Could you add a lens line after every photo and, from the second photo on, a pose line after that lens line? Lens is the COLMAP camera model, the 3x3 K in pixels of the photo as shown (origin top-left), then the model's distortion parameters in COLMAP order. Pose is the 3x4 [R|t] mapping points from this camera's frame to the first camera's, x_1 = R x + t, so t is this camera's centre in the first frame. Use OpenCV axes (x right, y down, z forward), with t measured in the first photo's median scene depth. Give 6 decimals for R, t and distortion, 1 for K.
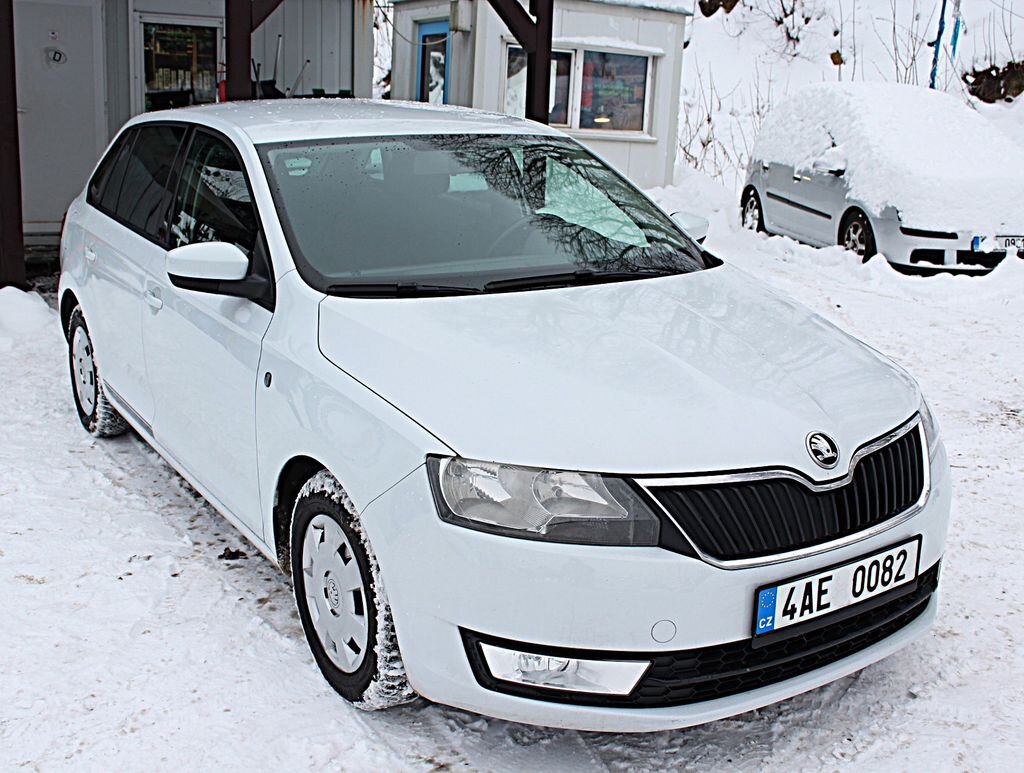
lens RADIAL K [[962.1, 0, 514.9], [0, 962.1, 384.8], [0, 0, 1]] dist [-0.085983, 0.000000]
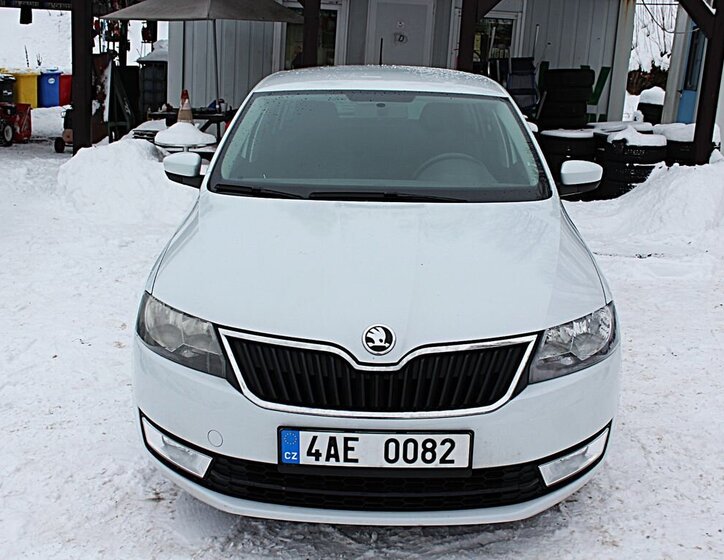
lens RADIAL K [[698.2, 0, 364.5], [0, 698.2, 277.7], [0, 0, 1]] dist [-0.086563, 0.000000]
pose [[0.862884, 0.146875, -0.483589, 0.753203], [-0.147884, 0.988338, 0.036303, -0.042591], [0.483282, 0.040190, 0.874542, 0.192522]]
